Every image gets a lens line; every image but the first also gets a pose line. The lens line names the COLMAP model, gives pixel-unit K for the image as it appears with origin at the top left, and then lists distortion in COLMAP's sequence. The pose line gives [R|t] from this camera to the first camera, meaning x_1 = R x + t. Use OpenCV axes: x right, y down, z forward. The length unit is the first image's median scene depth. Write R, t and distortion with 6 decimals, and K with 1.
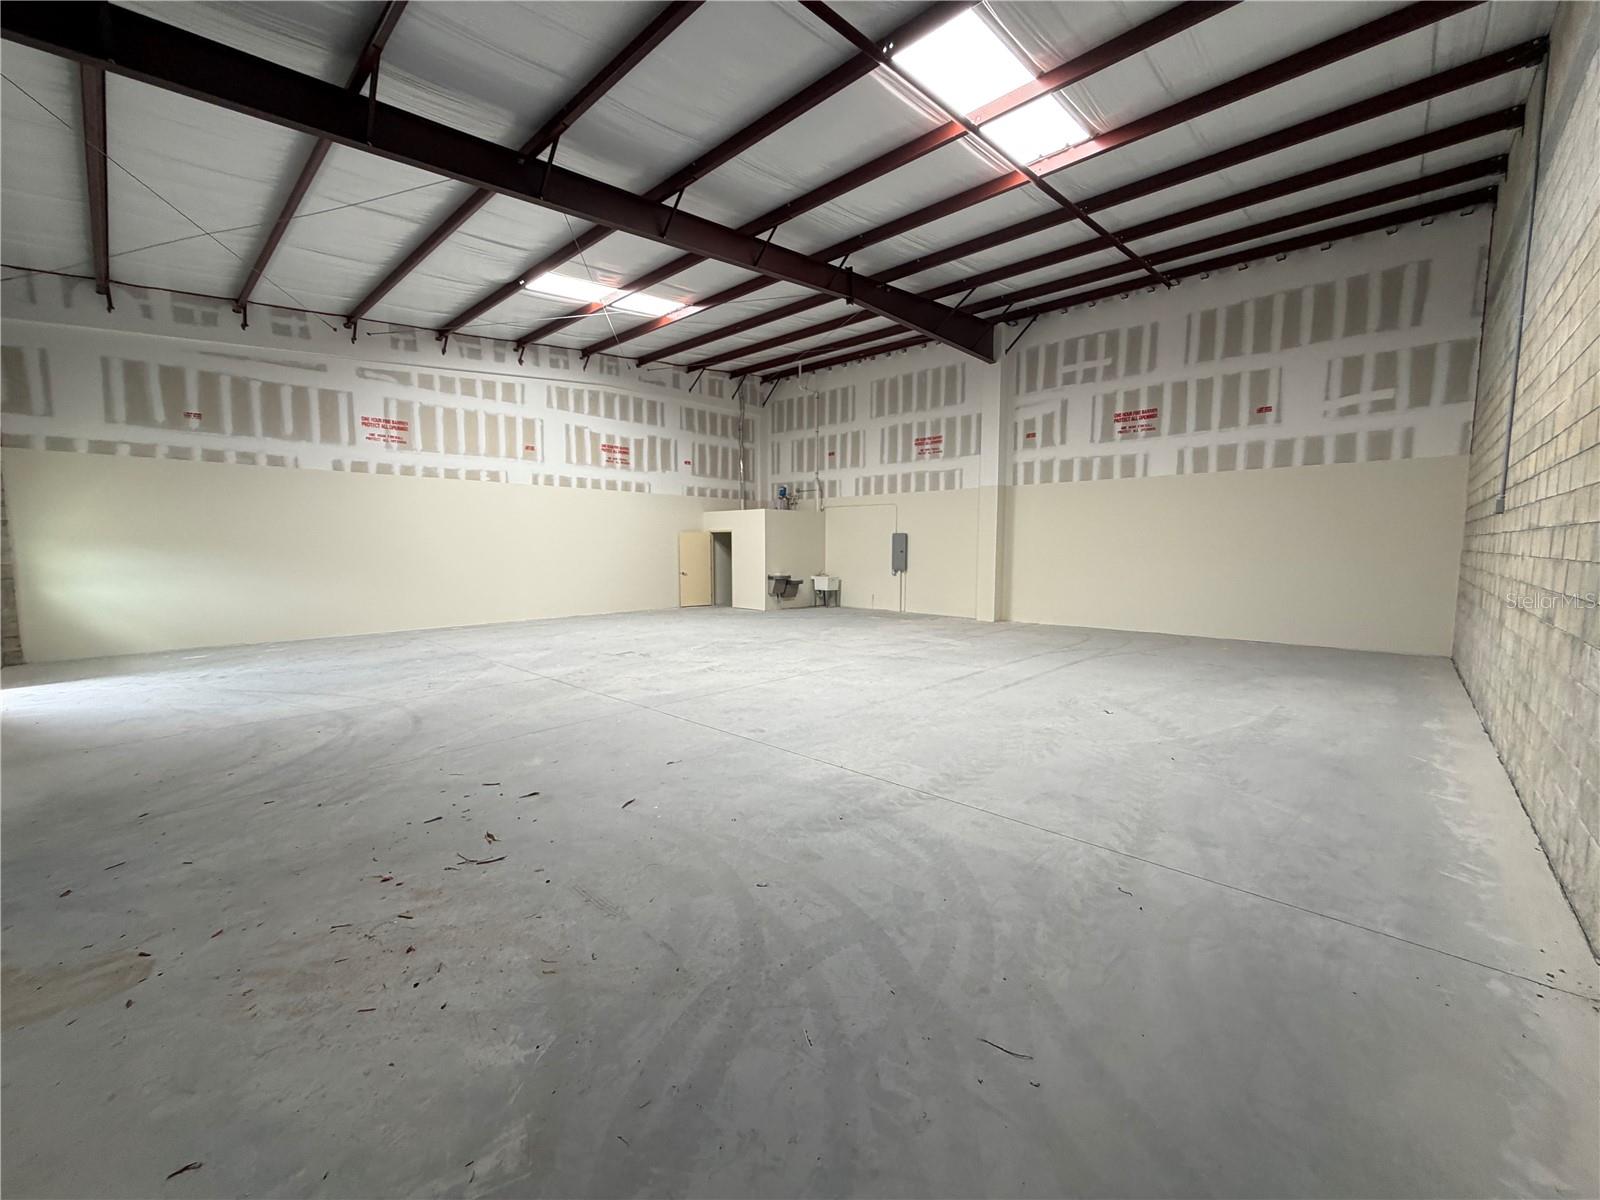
lens RADIAL K [[635.8, 0, 799.7], [0, 635.8, 598.2], [0, 0, 1]] dist [-0.000916, -0.000233]
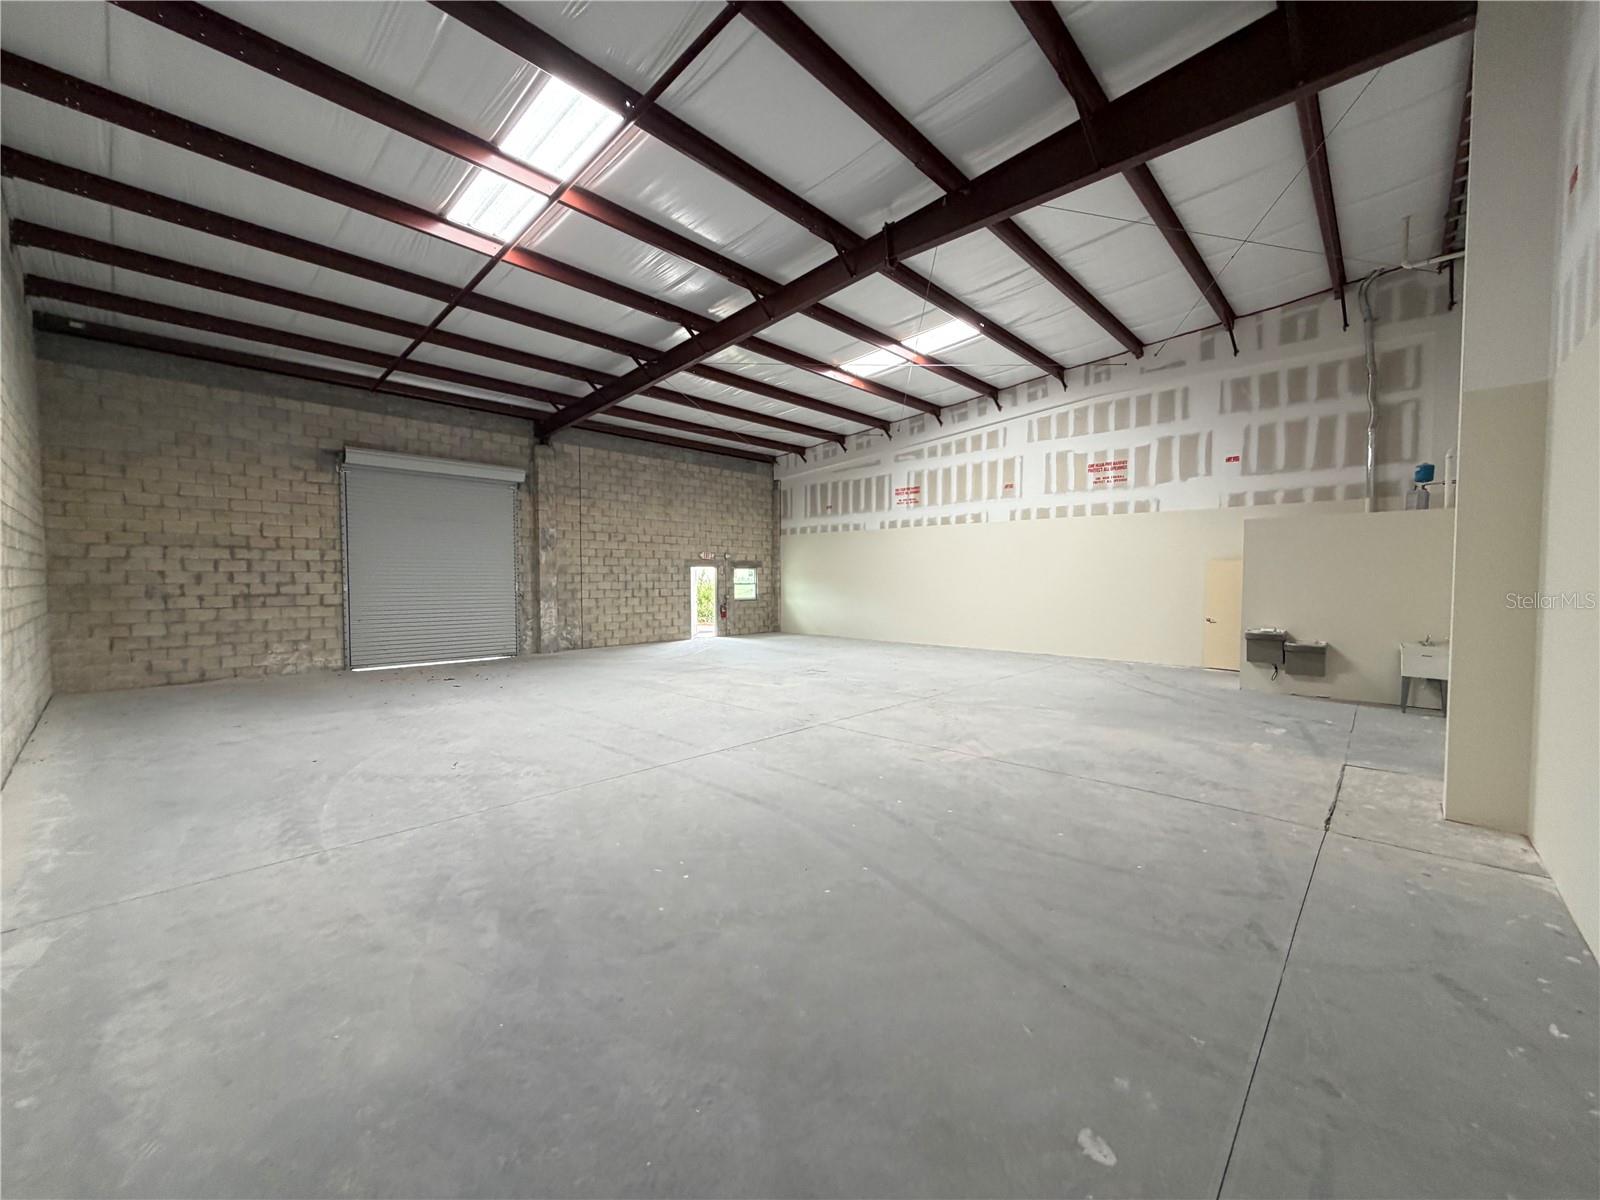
lens RADIAL K [[635.8, 0, 799.6], [0, 635.8, 604.2], [0, 0, 1]] dist [-0.000916, -0.000233]
pose [[-0.005408, 0.041590, -0.999120, 0.621904], [-0.084628, 0.995531, 0.041899, -0.057052], [0.996398, 0.084780, -0.001865, 0.666406]]
